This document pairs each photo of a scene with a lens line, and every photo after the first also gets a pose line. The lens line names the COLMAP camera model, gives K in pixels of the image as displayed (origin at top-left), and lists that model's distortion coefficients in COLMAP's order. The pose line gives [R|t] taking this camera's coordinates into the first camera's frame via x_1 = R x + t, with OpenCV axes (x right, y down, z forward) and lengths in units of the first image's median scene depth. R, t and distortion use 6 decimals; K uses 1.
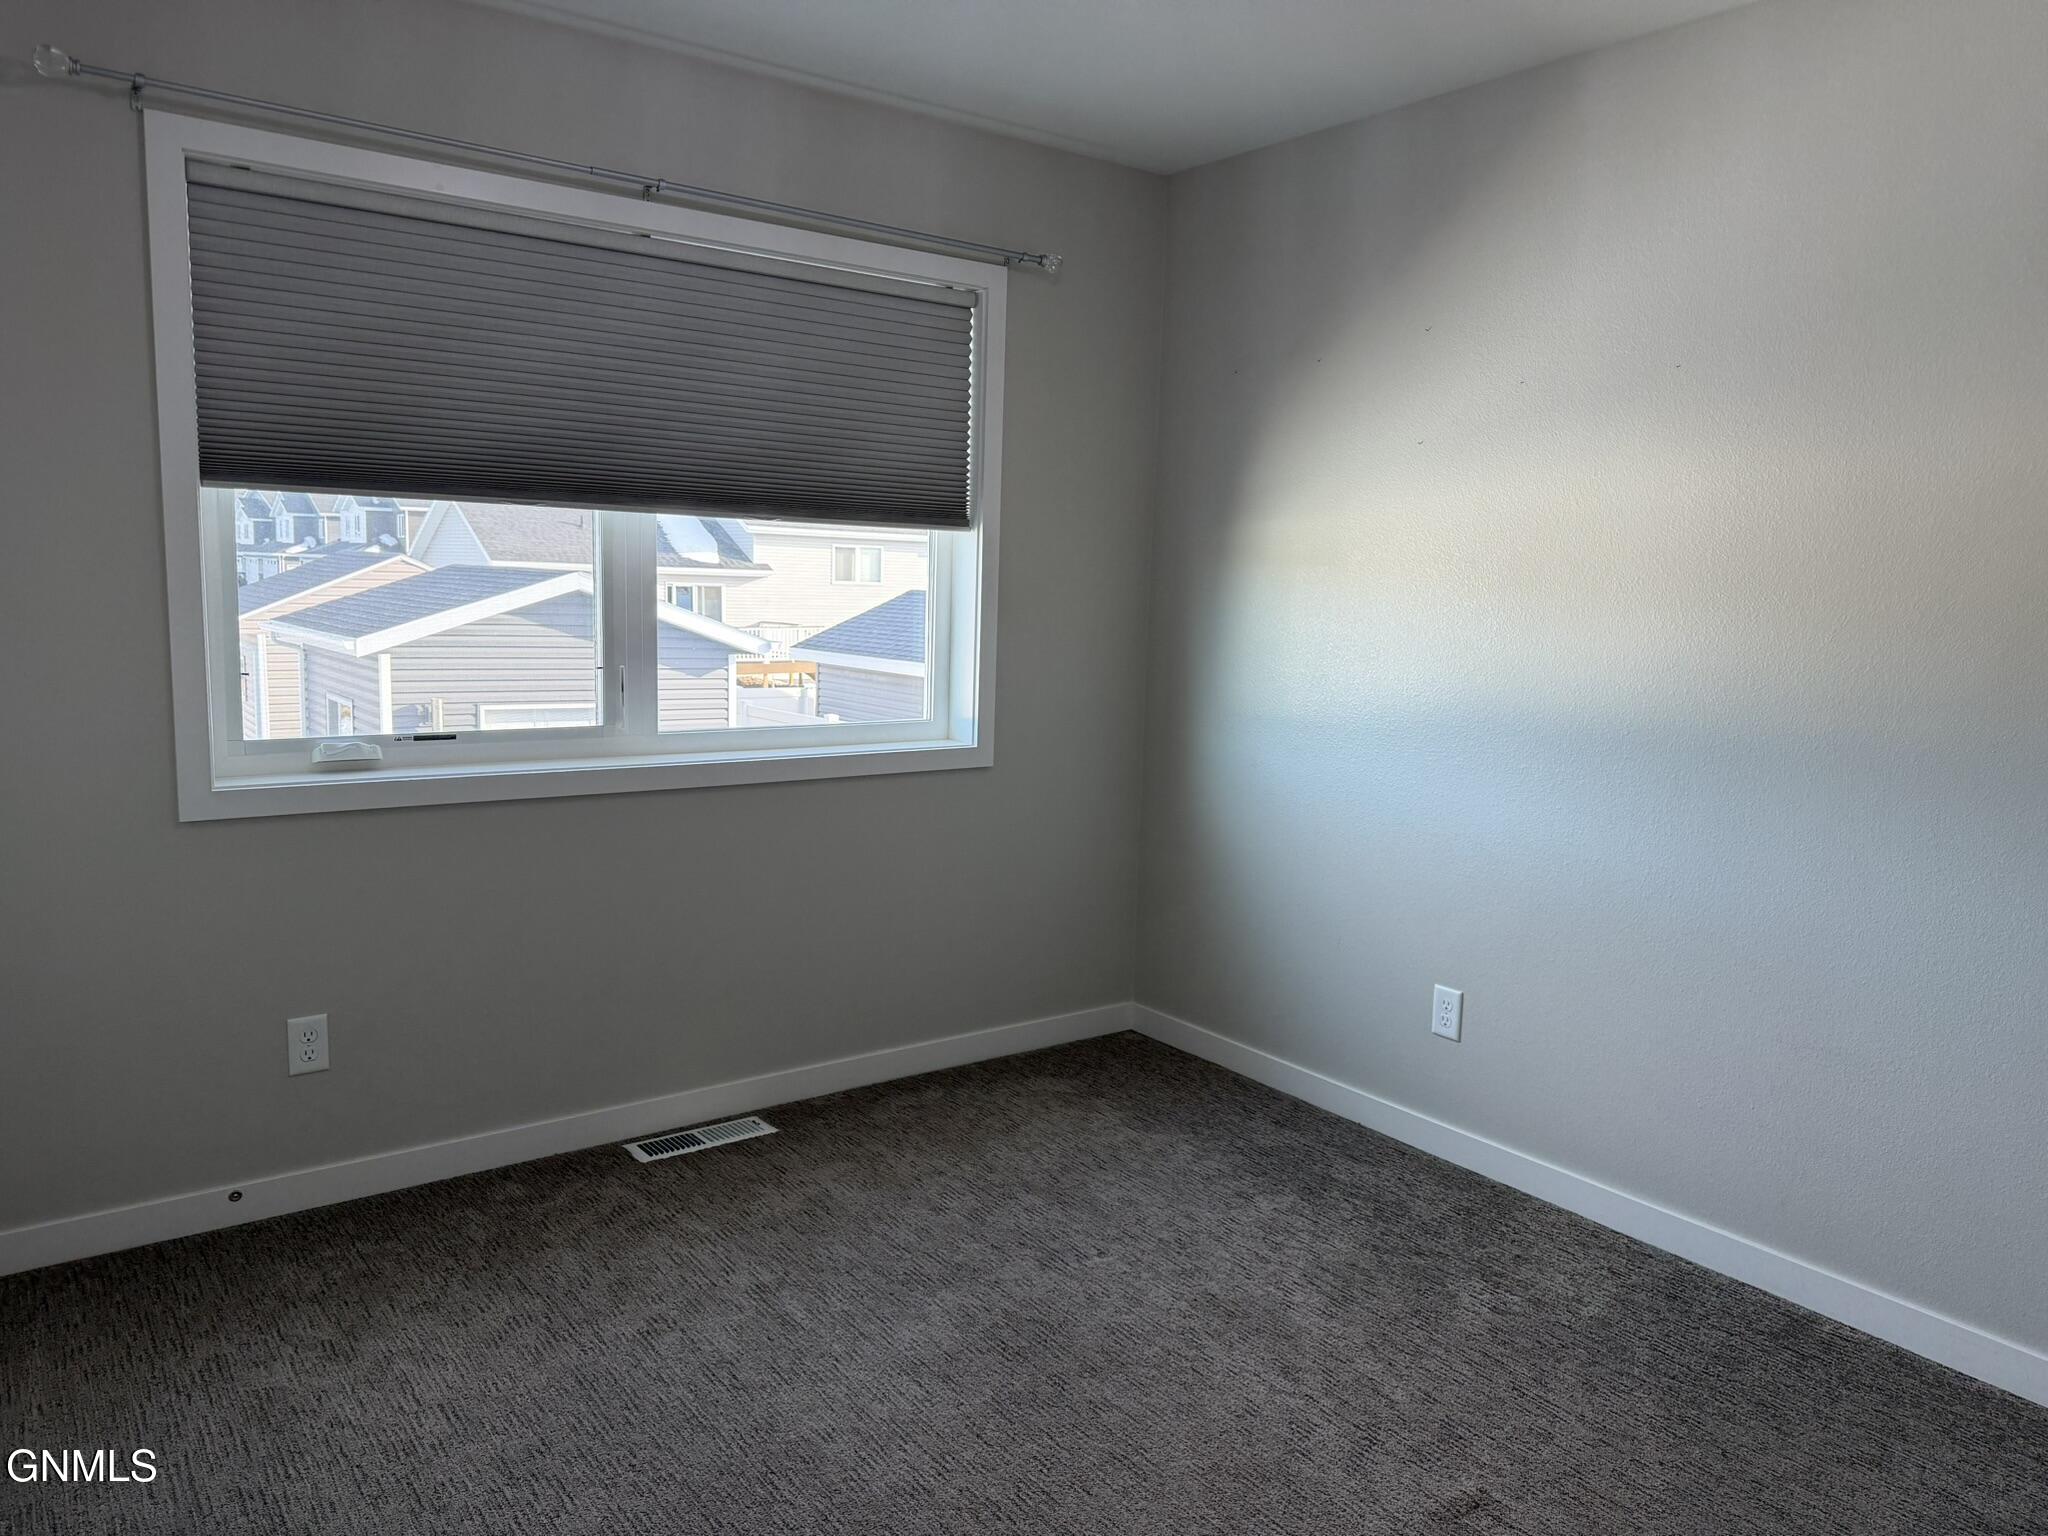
lens RADIAL K [[1477.8, 0, 1010.1], [0, 1477.8, 771.8], [0, 0, 1]] dist [0.146904, -0.186908]
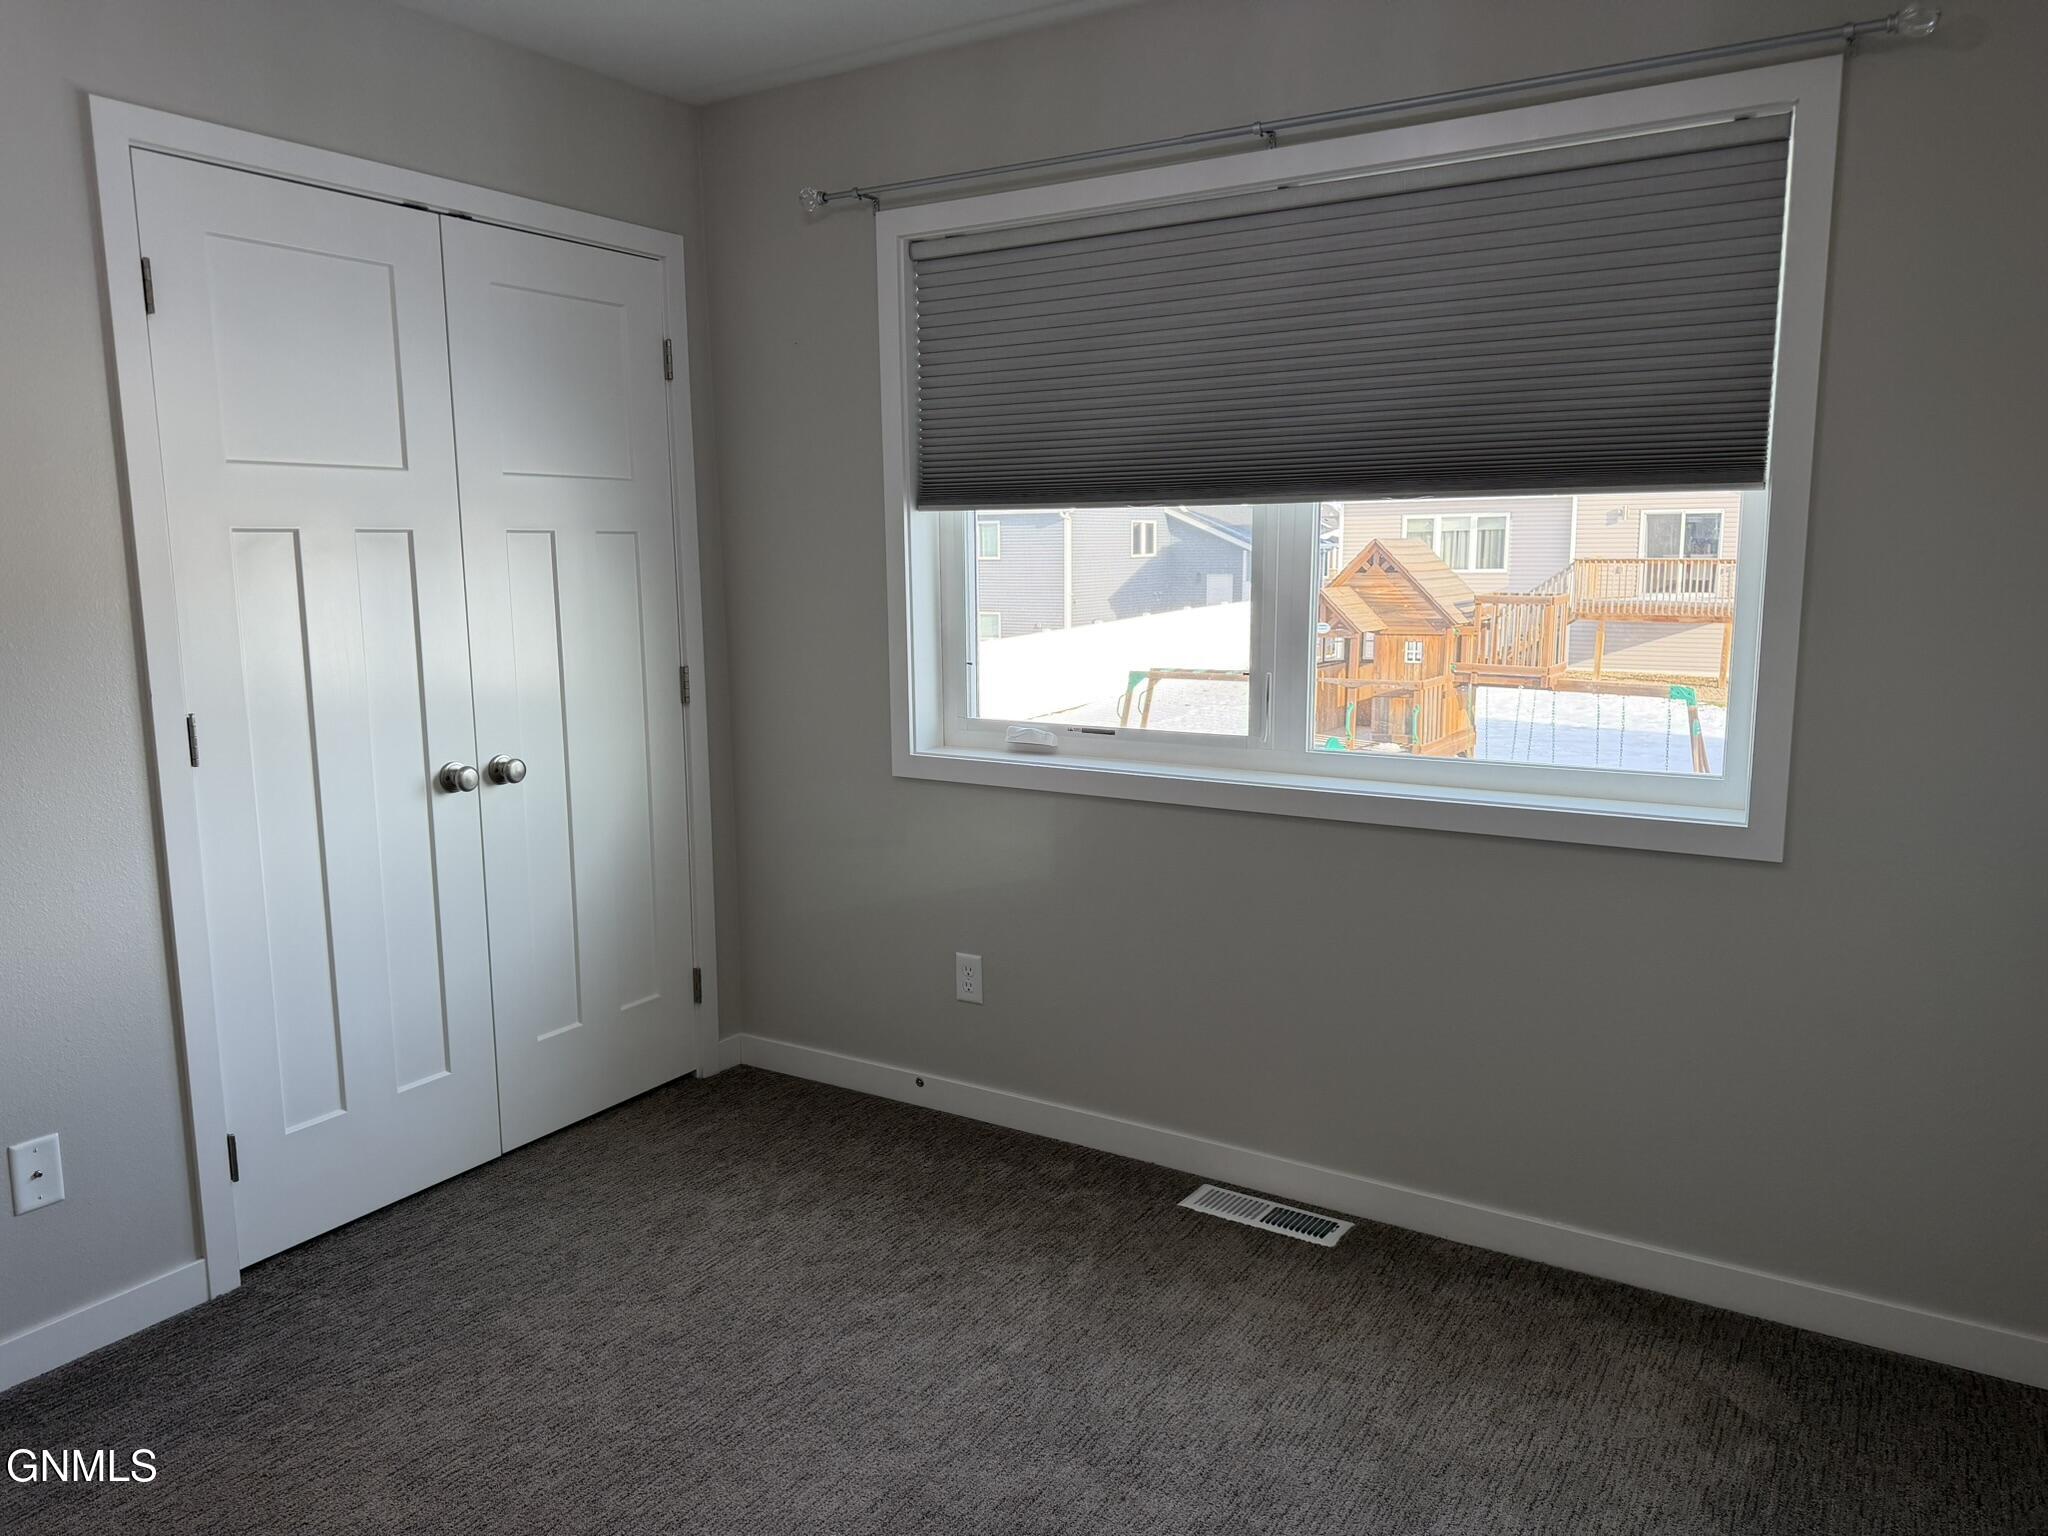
lens RADIAL K [[1477.8, 0, 1010.1], [0, 1477.8, 771.8], [0, 0, 1]] dist [0.146904, -0.186908]
pose [[0.354924, 0.118159, -0.927398, 0.563589], [-0.104599, 0.990772, 0.086202, -0.077673], [0.929025, 0.066410, 0.364007, 0.560177]]
